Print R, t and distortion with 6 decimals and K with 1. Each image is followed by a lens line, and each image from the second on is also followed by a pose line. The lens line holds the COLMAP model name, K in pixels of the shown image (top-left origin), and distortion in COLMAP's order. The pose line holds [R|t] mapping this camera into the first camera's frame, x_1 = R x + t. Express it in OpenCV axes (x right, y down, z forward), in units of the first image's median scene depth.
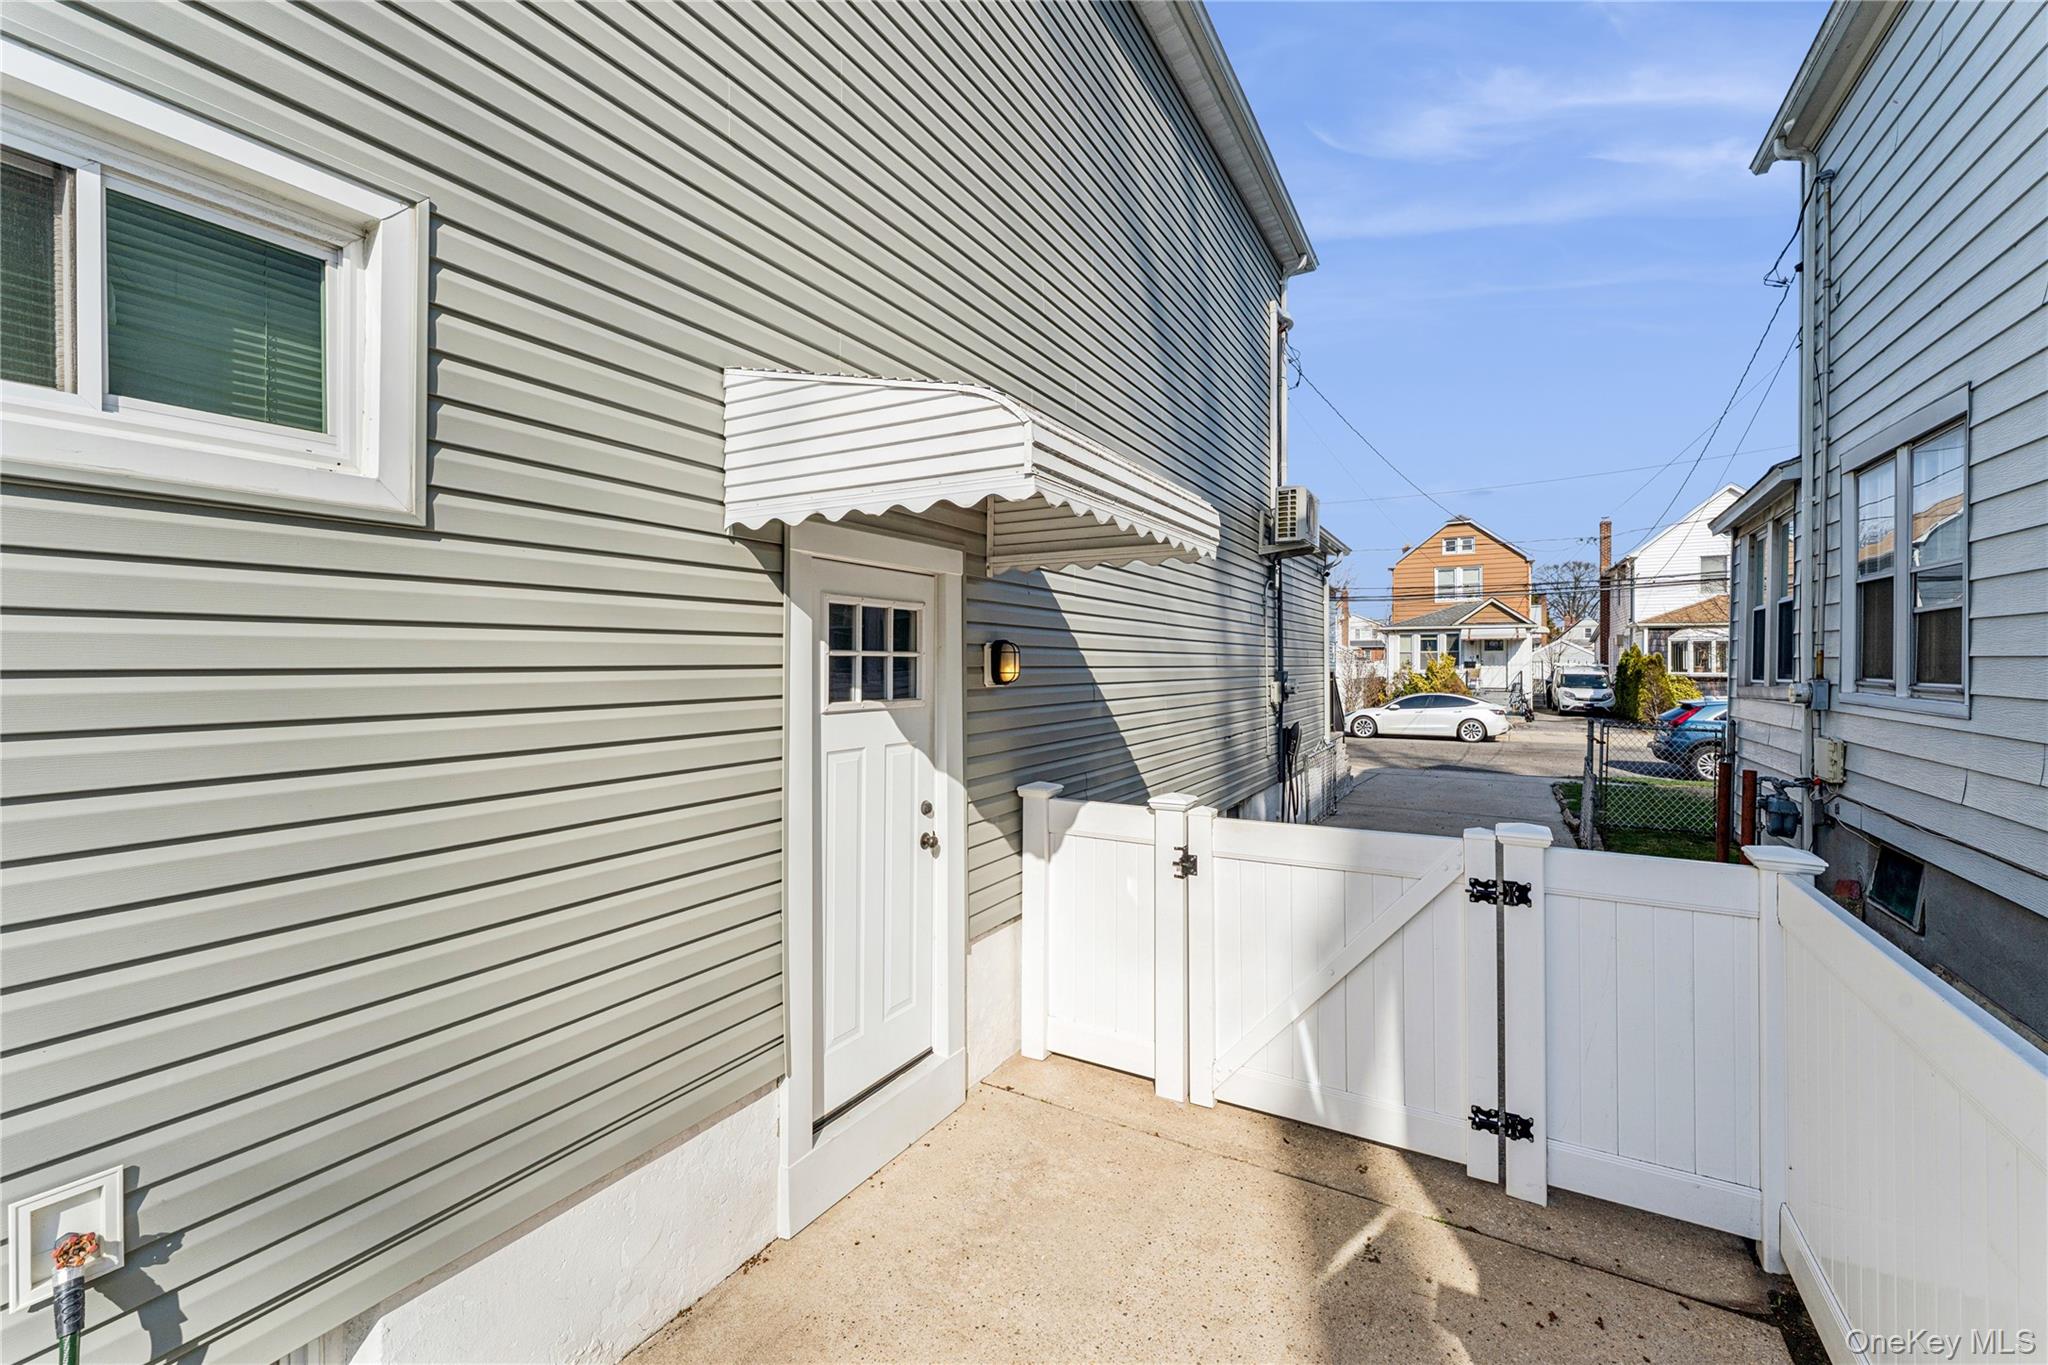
lens RADIAL K [[829.3, 0, 1021.7], [0, 829.3, 667.3], [0, 0, 1]] dist [0.001250, 0.000024]
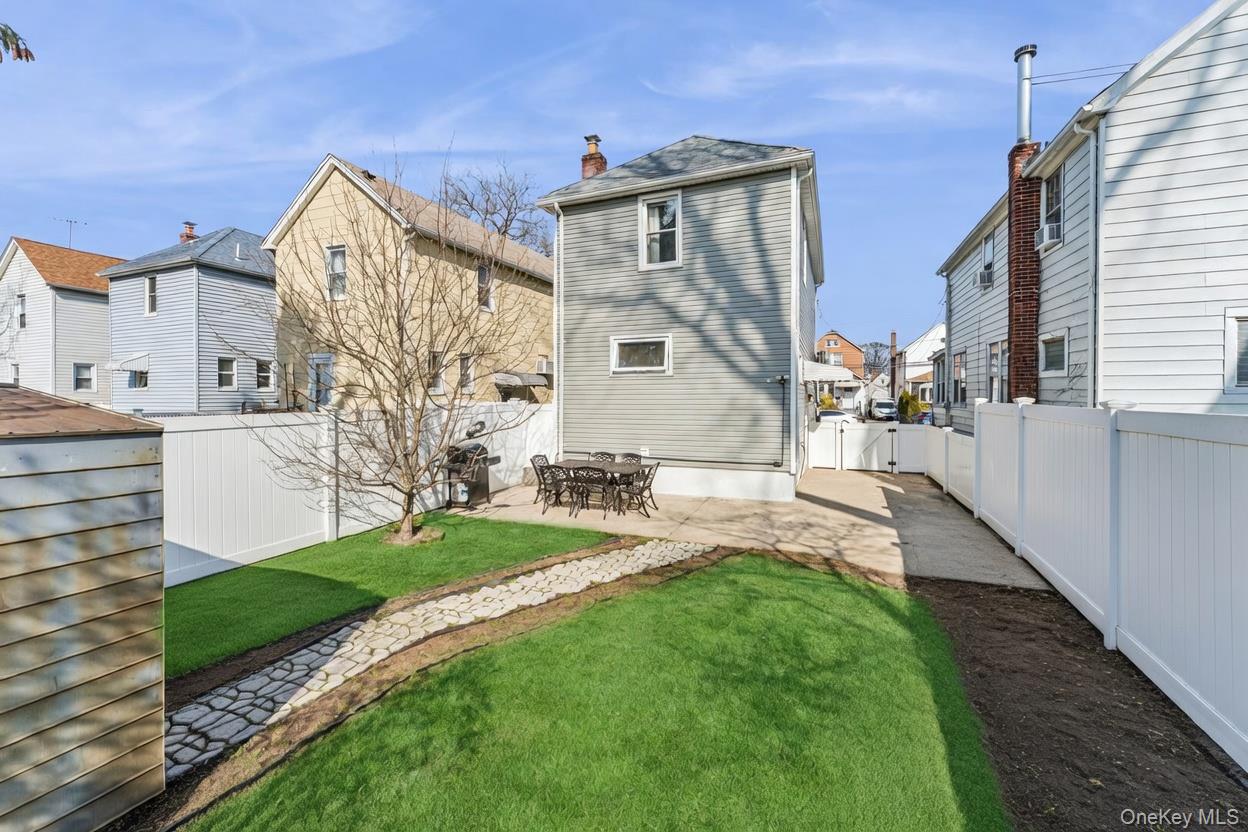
lens RADIAL K [[505.4, 0, 622.6], [0, 505.4, 406.8], [0, 0, 1]] dist [0.001250, 0.000024]
pose [[0.991753, -0.002168, 0.128144, -0.225637], [0.000325, 0.999896, 0.014397, 0.000690], [-0.128161, -0.014237, 0.991651, -0.297787]]
